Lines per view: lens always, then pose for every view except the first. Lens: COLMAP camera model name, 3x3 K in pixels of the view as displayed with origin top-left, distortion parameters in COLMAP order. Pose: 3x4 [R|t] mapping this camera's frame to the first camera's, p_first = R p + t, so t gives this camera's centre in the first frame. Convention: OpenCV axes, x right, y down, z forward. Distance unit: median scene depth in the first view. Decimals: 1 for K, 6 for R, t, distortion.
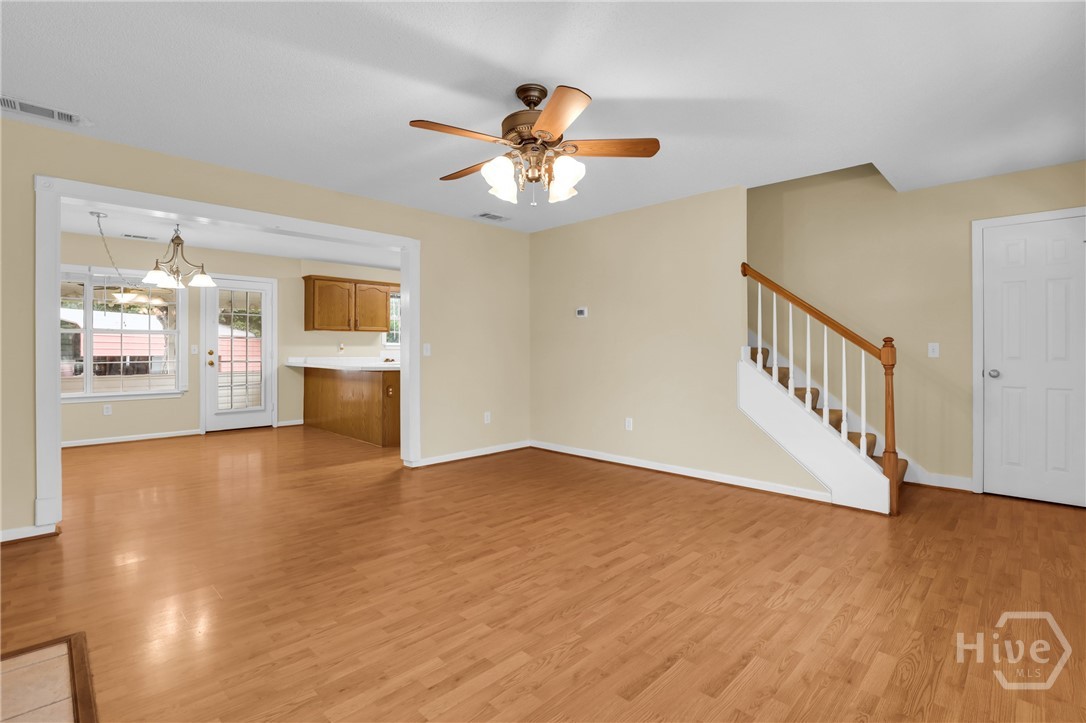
lens RADIAL K [[505.1, 0, 556.1], [0, 505.1, 345.2], [0, 0, 1]] dist [-0.035450, 0.005734]
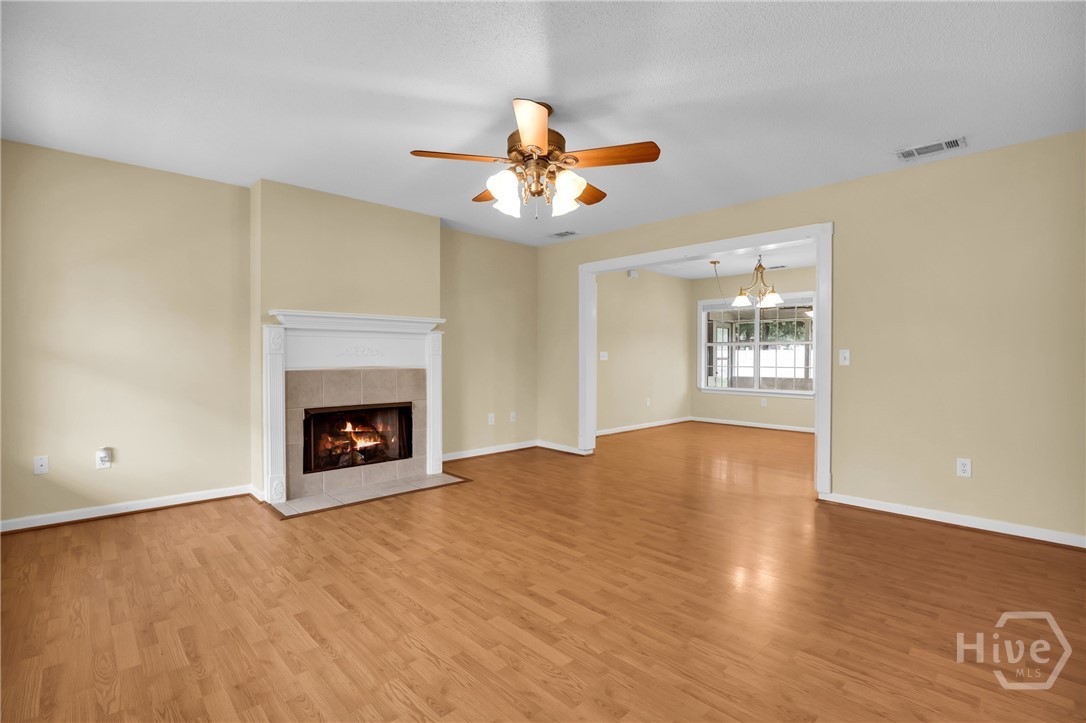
lens RADIAL K [[505.1, 0, 552.6], [0, 505.1, 358.6], [0, 0, 1]] dist [-0.035450, 0.005734]
pose [[-0.027256, 0.005270, -0.999615, 0.962259], [0.004963, 0.999974, 0.005137, 0.009177], [0.999616, -0.004822, -0.027282, 1.021966]]
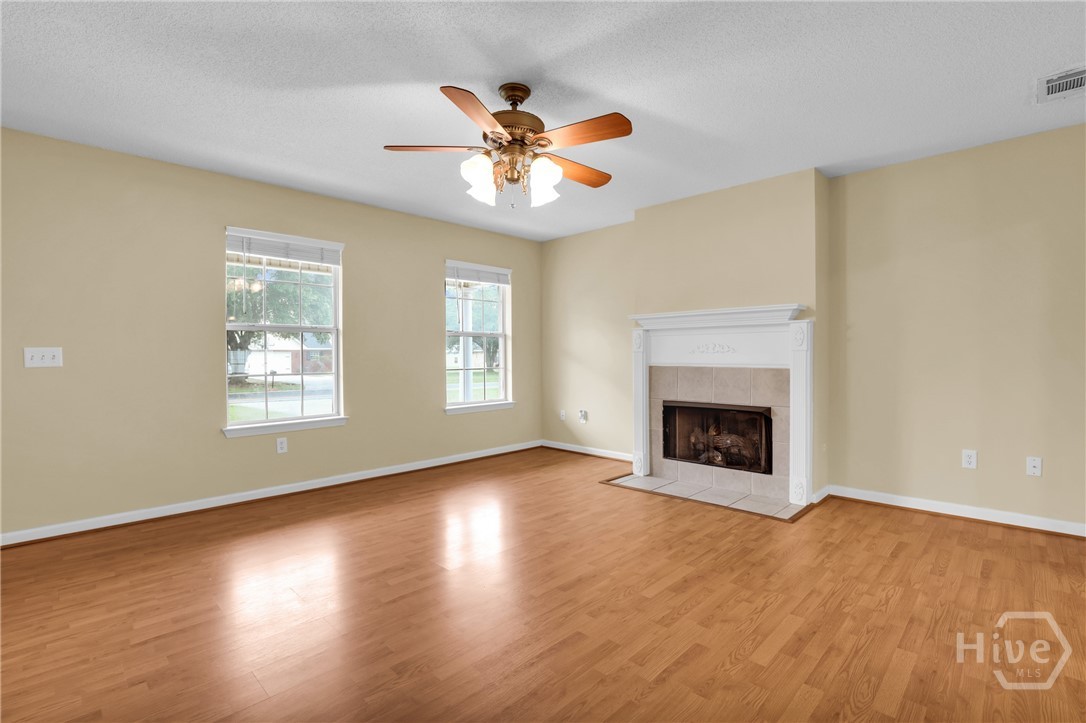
lens RADIAL K [[505.1, 0, 550.7], [0, 505.1, 356.6], [0, 0, 1]] dist [-0.035450, 0.005734]
pose [[-0.999971, 0.006259, 0.004394, -0.117570], [0.006243, 0.999974, -0.003643, 0.019960], [-0.004416, -0.003615, -0.999984, 1.915201]]
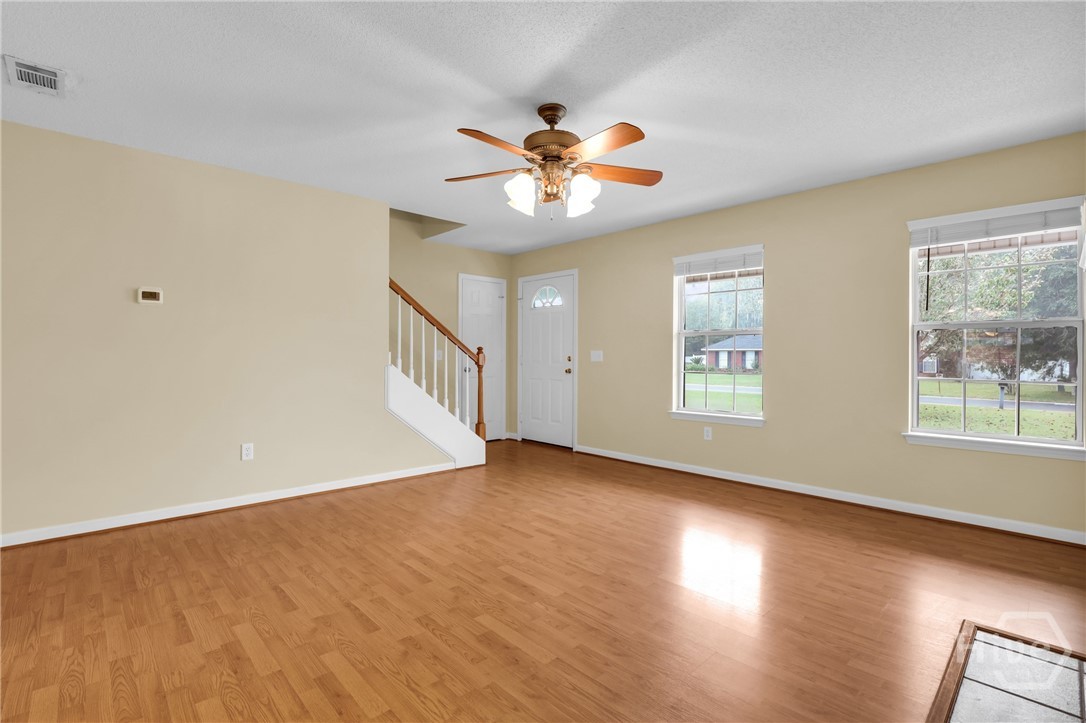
lens RADIAL K [[505.1, 0, 545.1], [0, 505.1, 349.2], [0, 0, 1]] dist [-0.035450, 0.005734]
pose [[0.051413, 0.012576, 0.998598, -1.062188], [-0.011432, 0.999863, -0.012003, 0.009805], [-0.998612, -0.010799, 0.051549, 0.922566]]
